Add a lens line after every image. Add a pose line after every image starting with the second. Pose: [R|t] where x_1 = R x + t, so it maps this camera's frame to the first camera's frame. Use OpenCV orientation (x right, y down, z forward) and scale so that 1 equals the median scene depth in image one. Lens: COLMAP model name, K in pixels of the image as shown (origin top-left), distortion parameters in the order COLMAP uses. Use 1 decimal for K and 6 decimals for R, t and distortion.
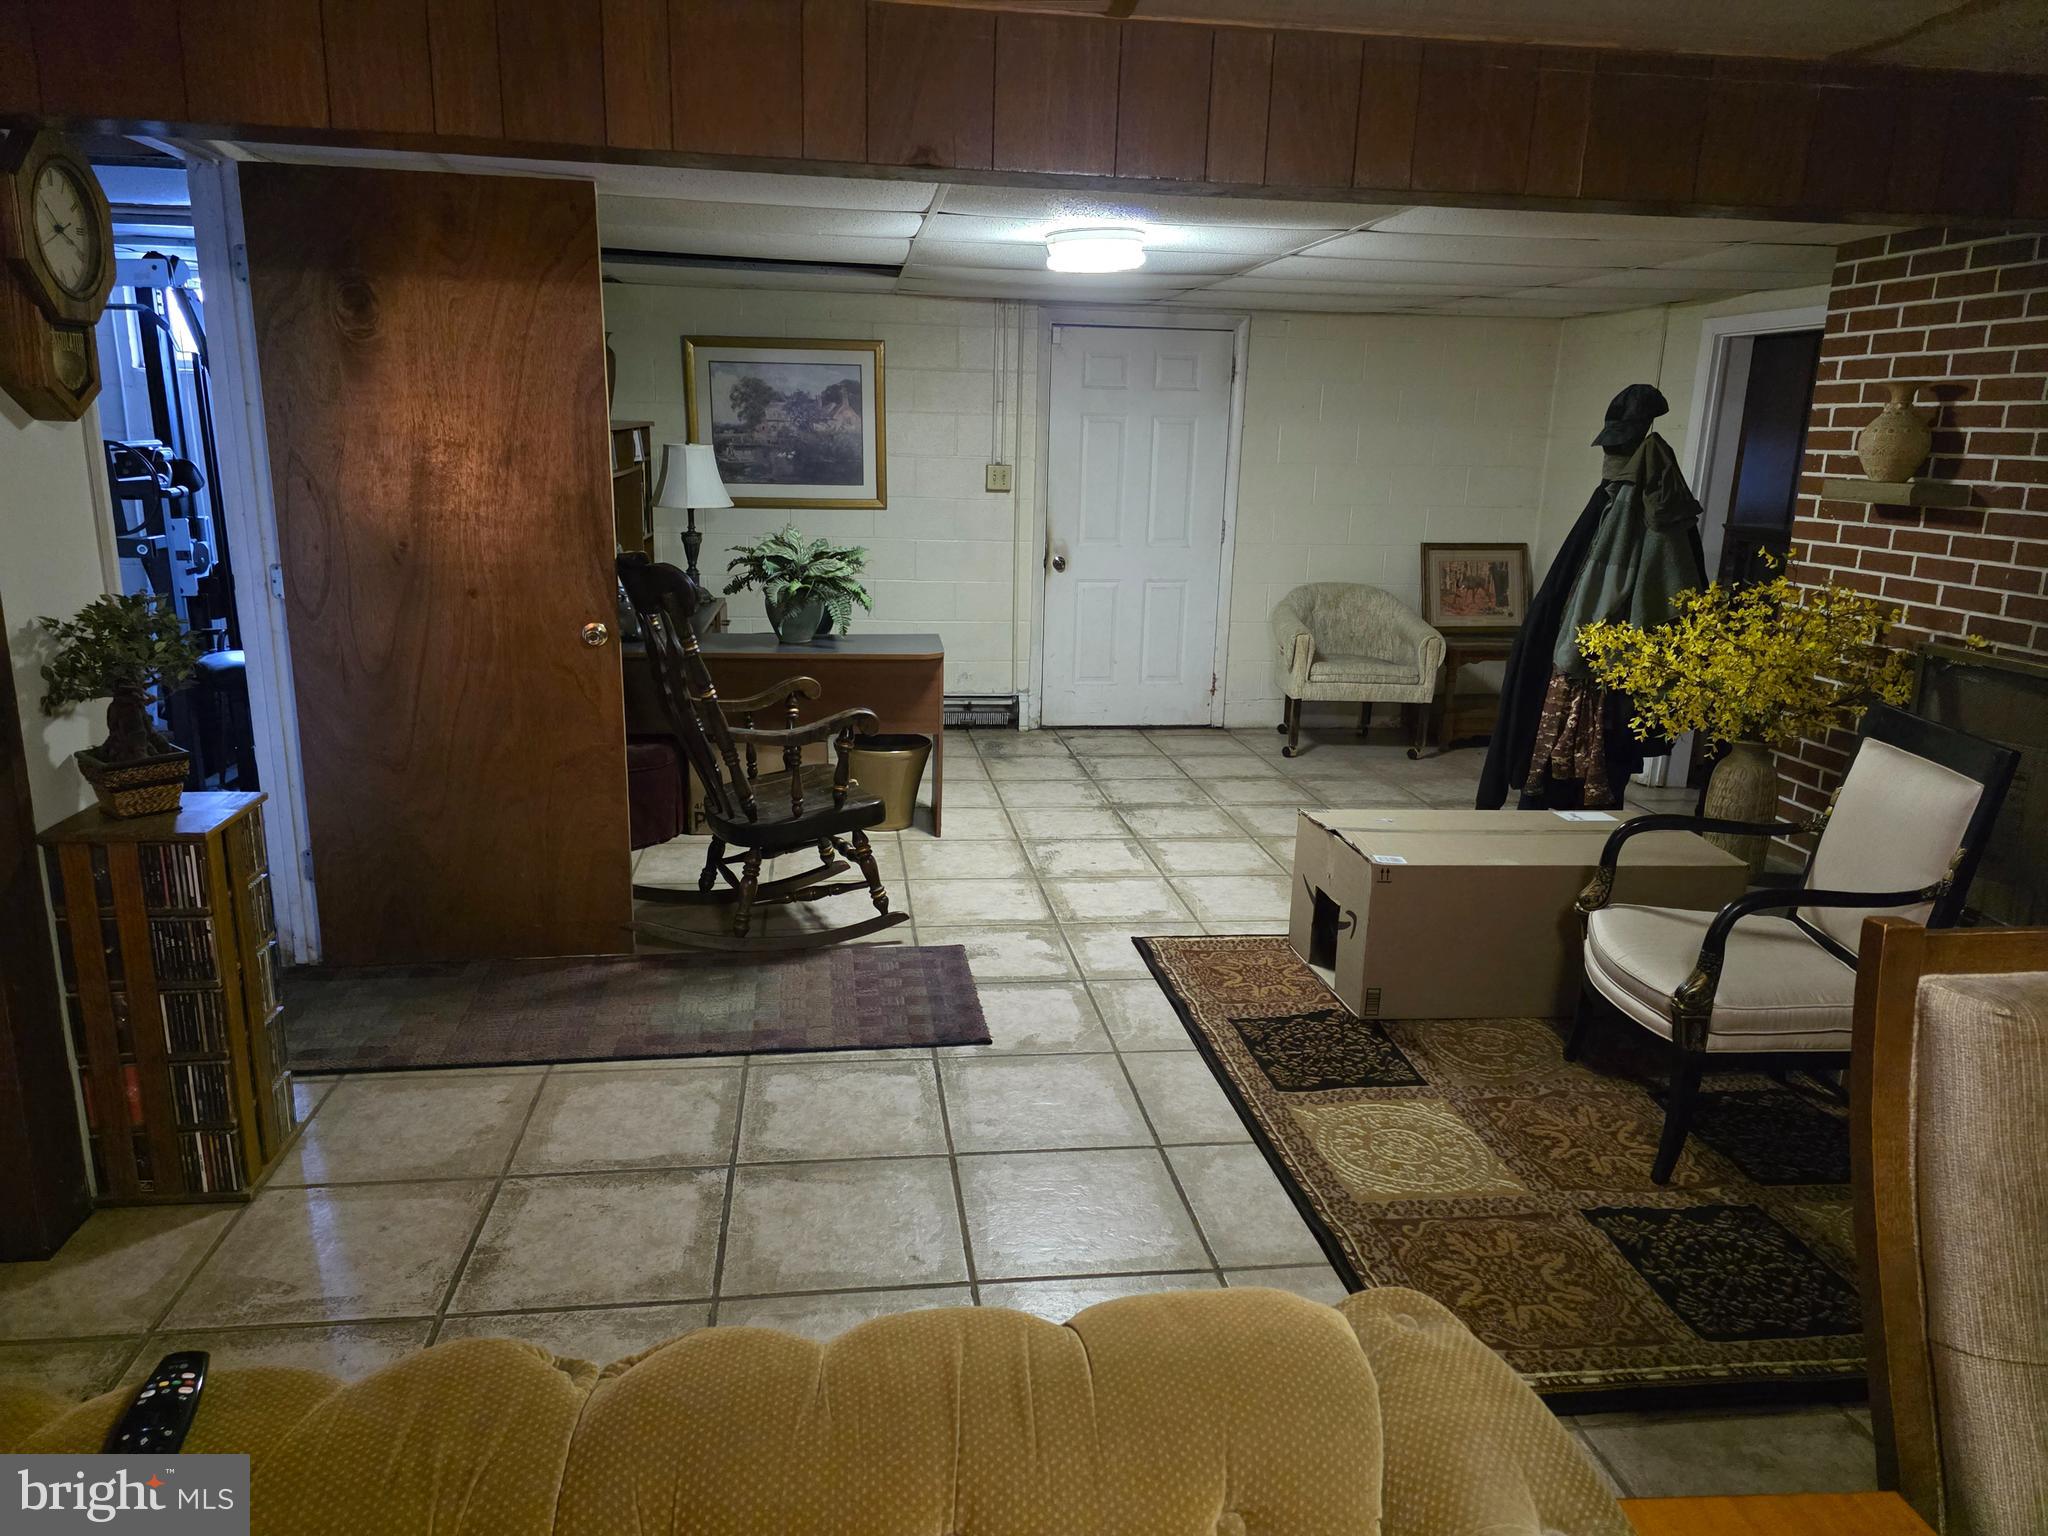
lens RADIAL K [[1375.1, 0, 1009.9], [0, 1375.1, 779.0], [0, 0, 1]] dist [0.064828, -0.059431]
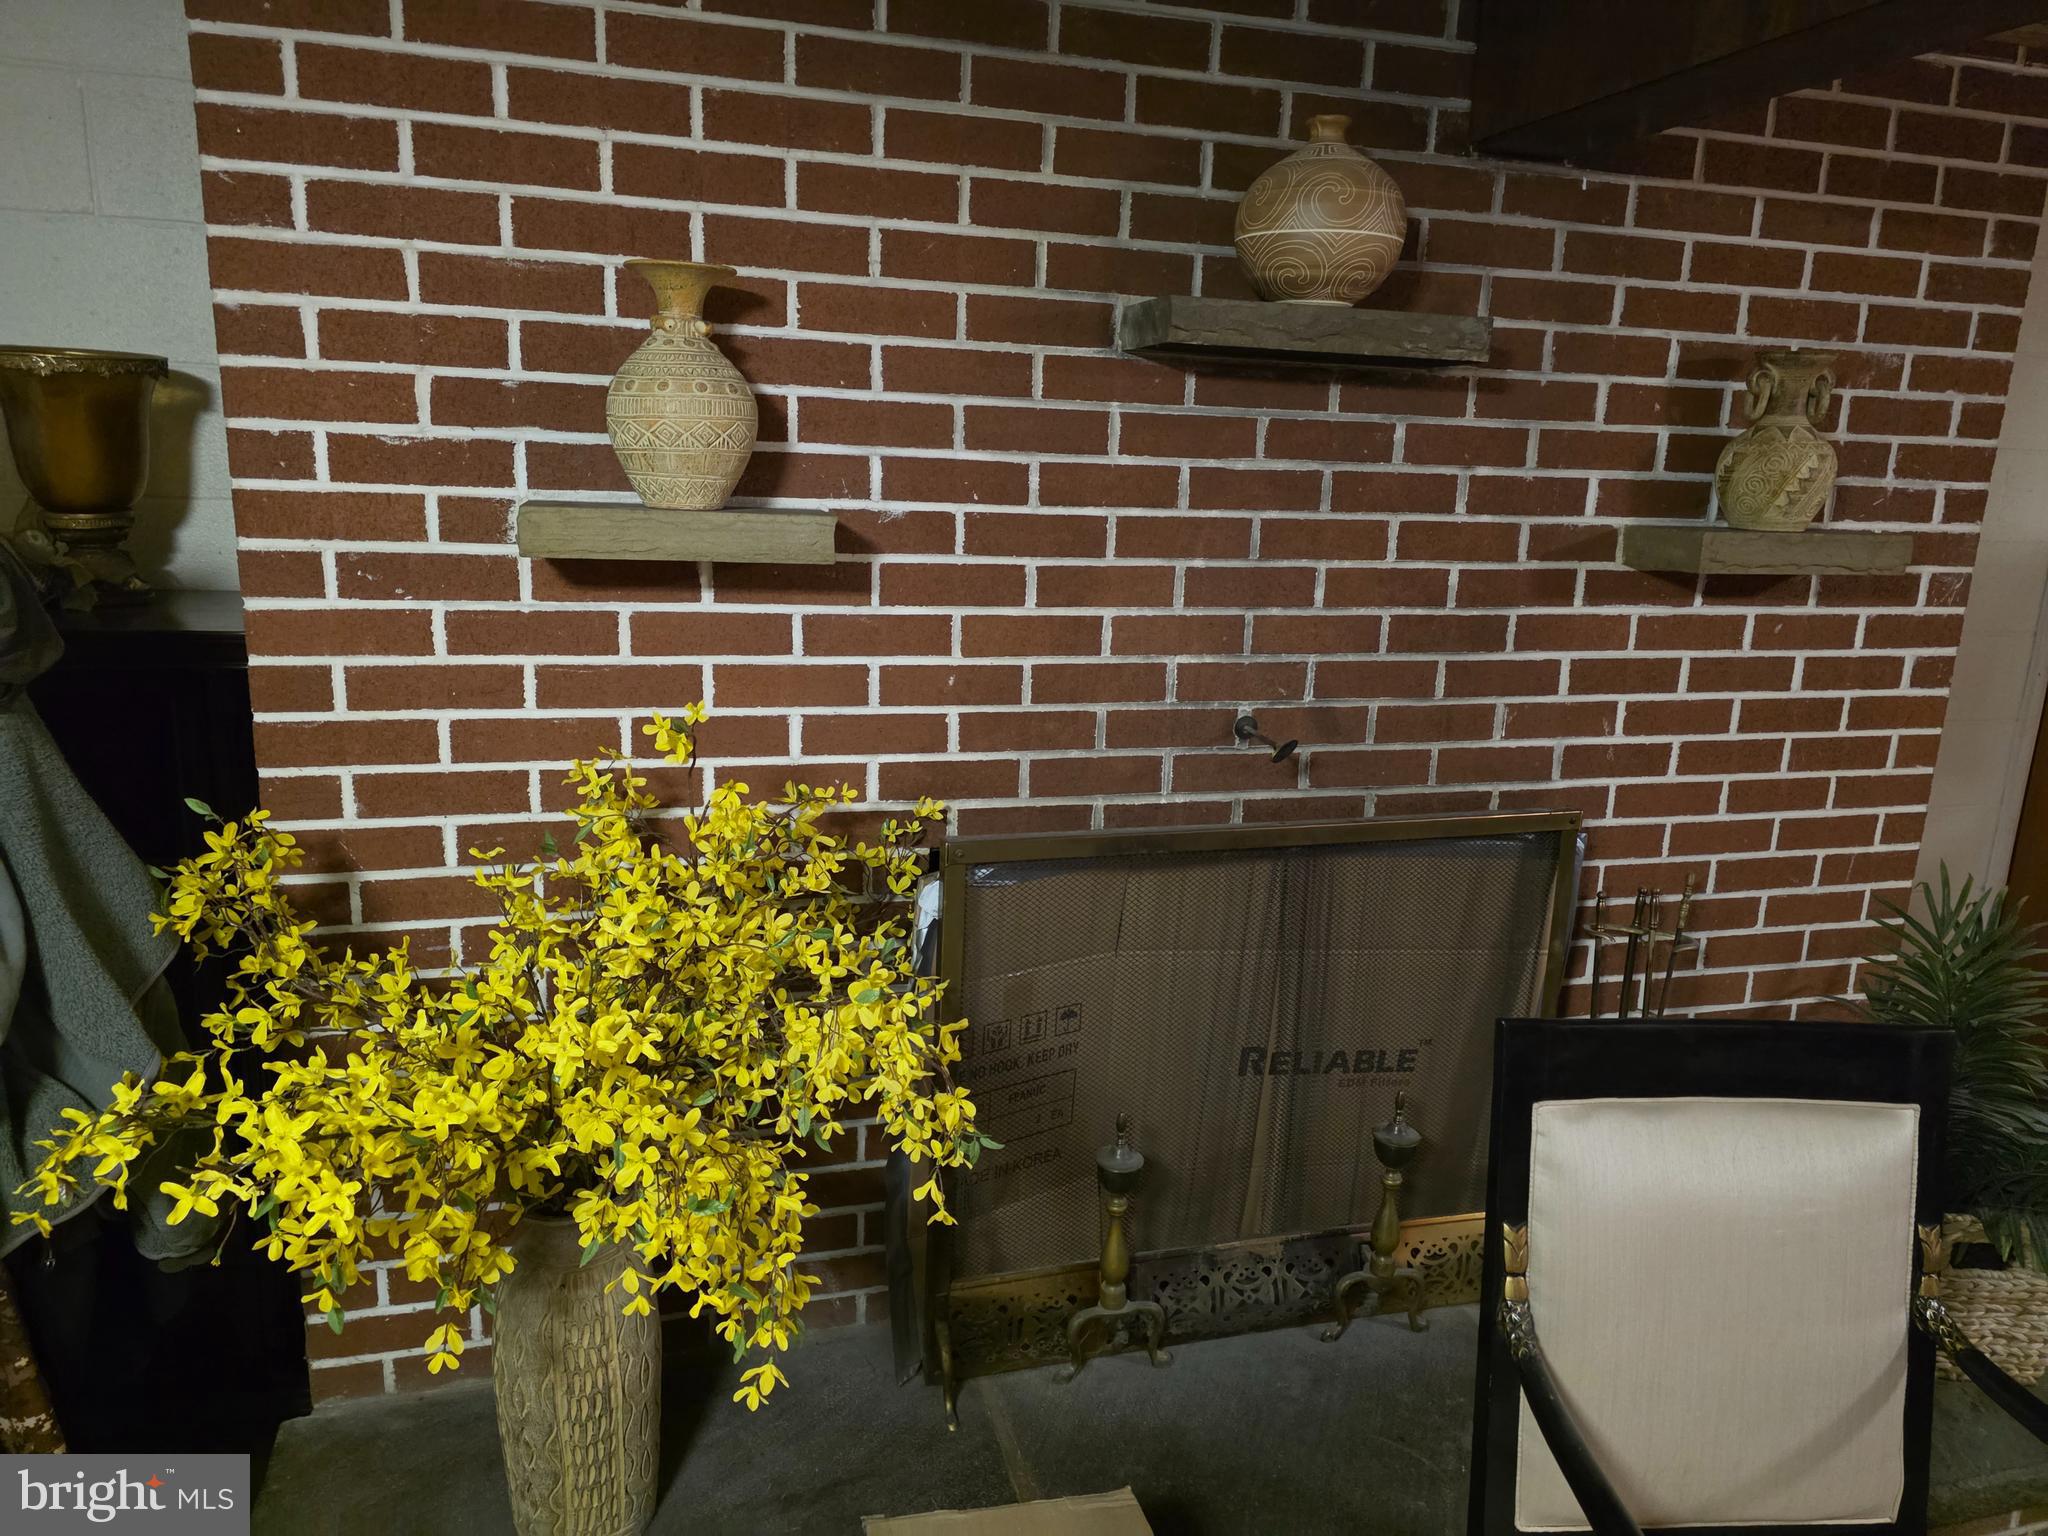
lens RADIAL K [[1375.1, 0, 1026.7], [0, 1375.1, 771.7], [0, 0, 1]] dist [0.064828, -0.059431]
pose [[-0.135636, -0.250712, 0.958513, 0.197304], [0.203638, 0.939743, 0.274618, -0.238664], [-0.969605, 0.232437, -0.076409, 0.978983]]
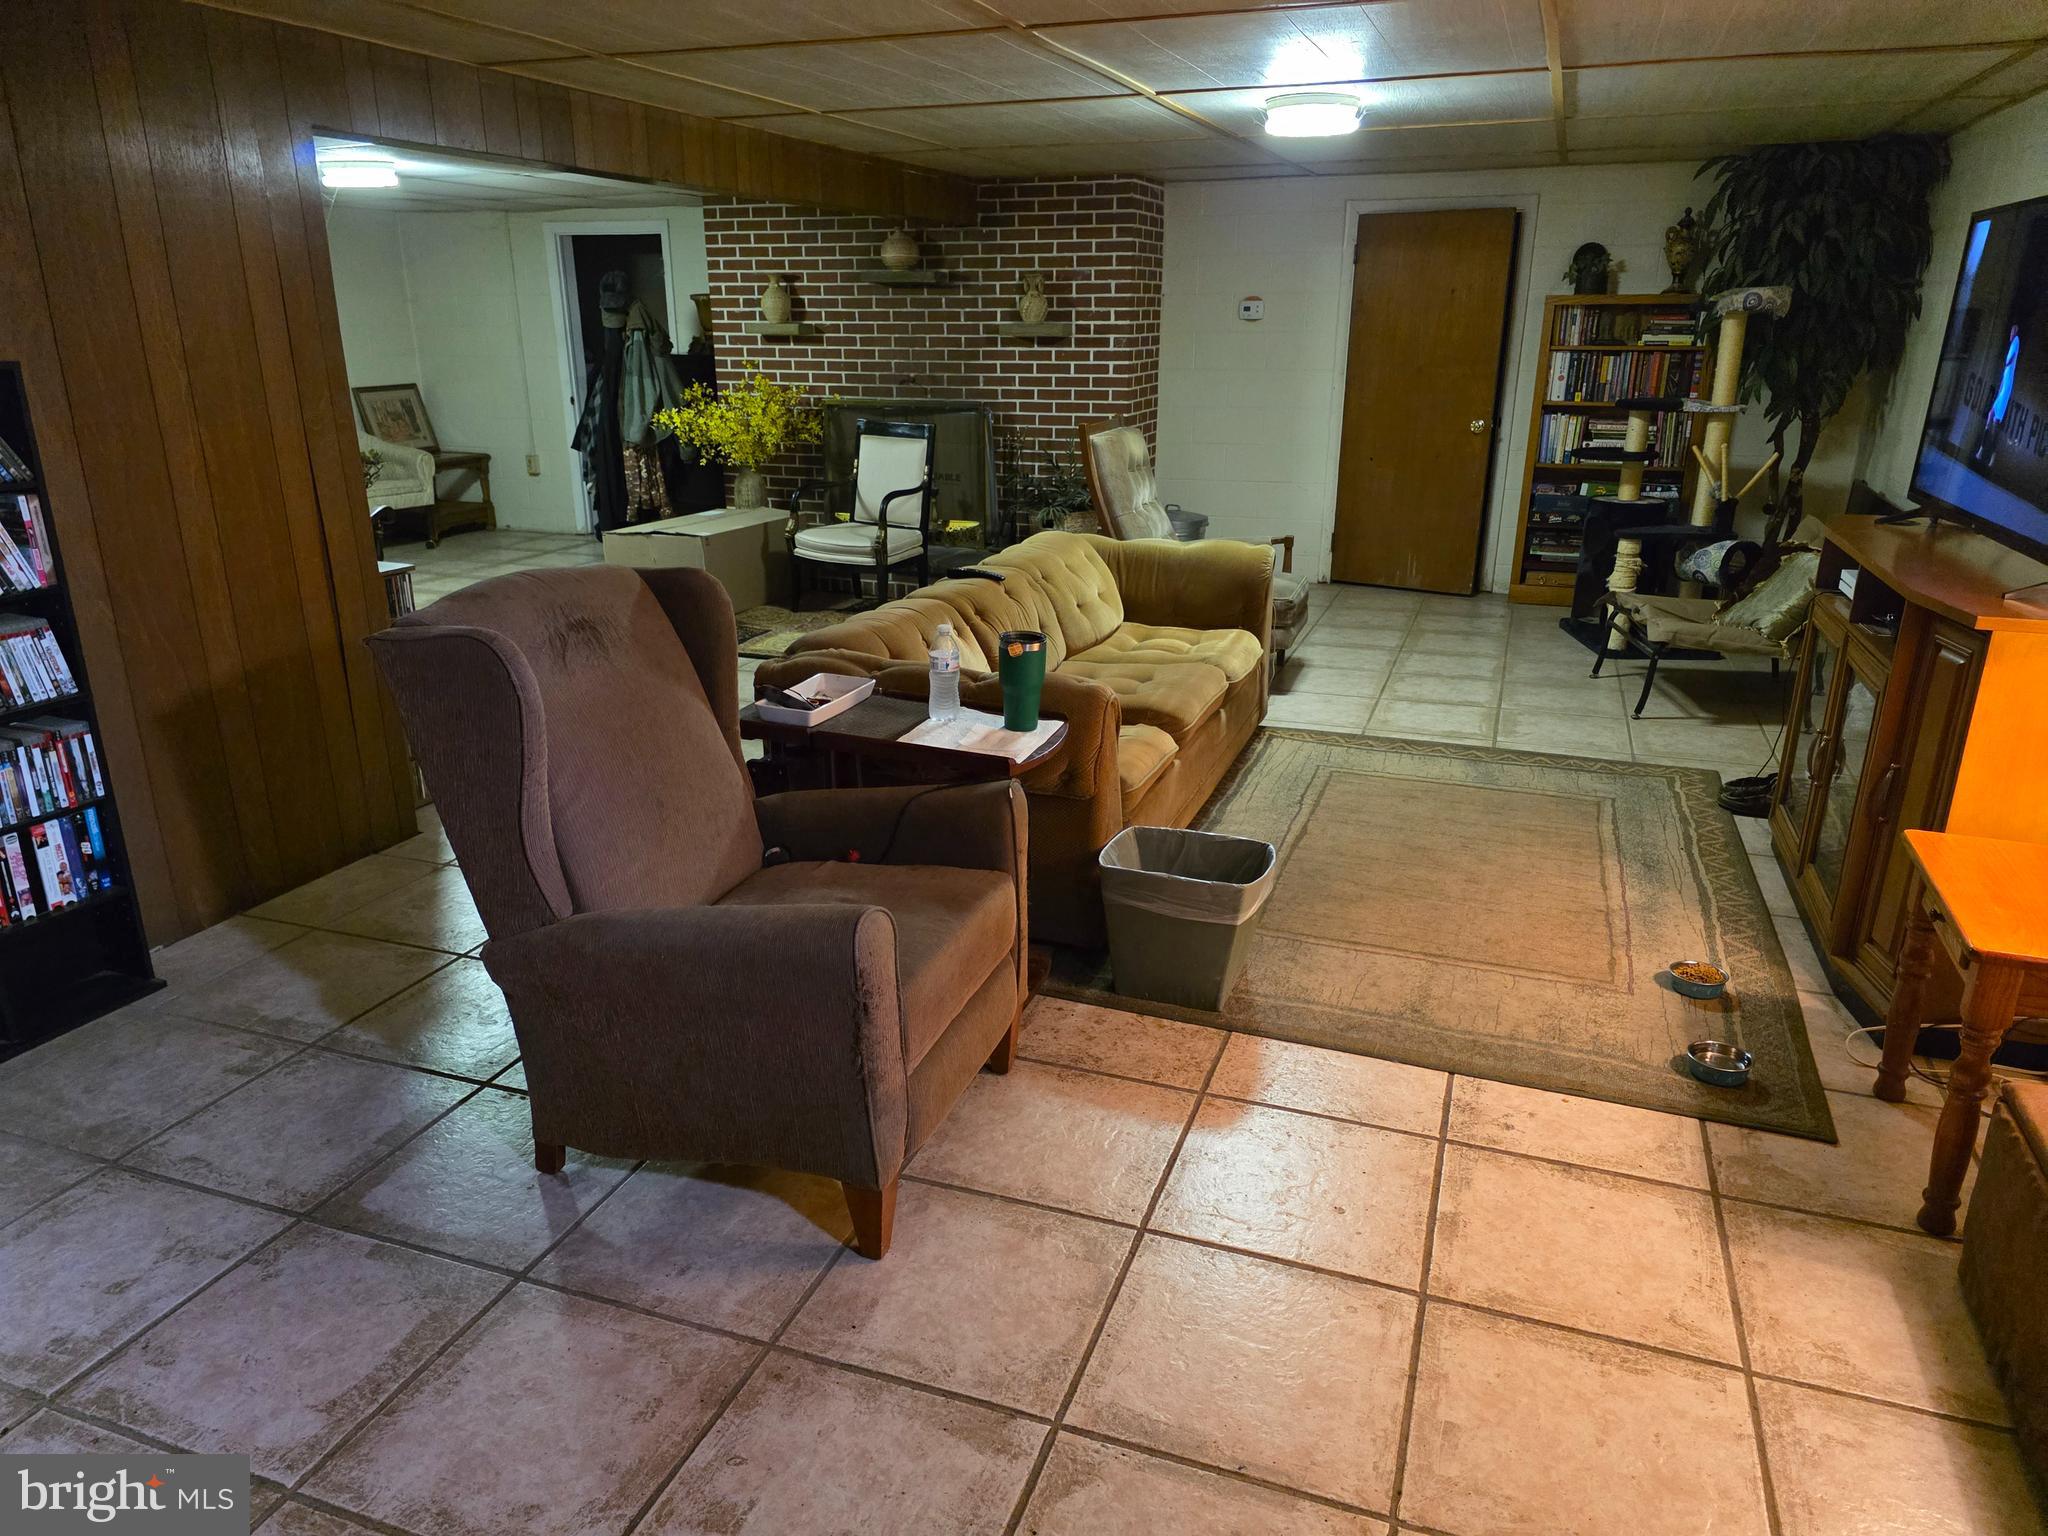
lens RADIAL K [[1375.1, 0, 1023.5], [0, 1375.1, 772.8], [0, 0, 1]] dist [0.064828, -0.059431]
pose [[0.470937, -0.303337, 0.828375, -1.114936], [0.228533, 0.948917, 0.217554, 0.054146], [-0.852051, 0.086857, 0.516202, -0.305780]]
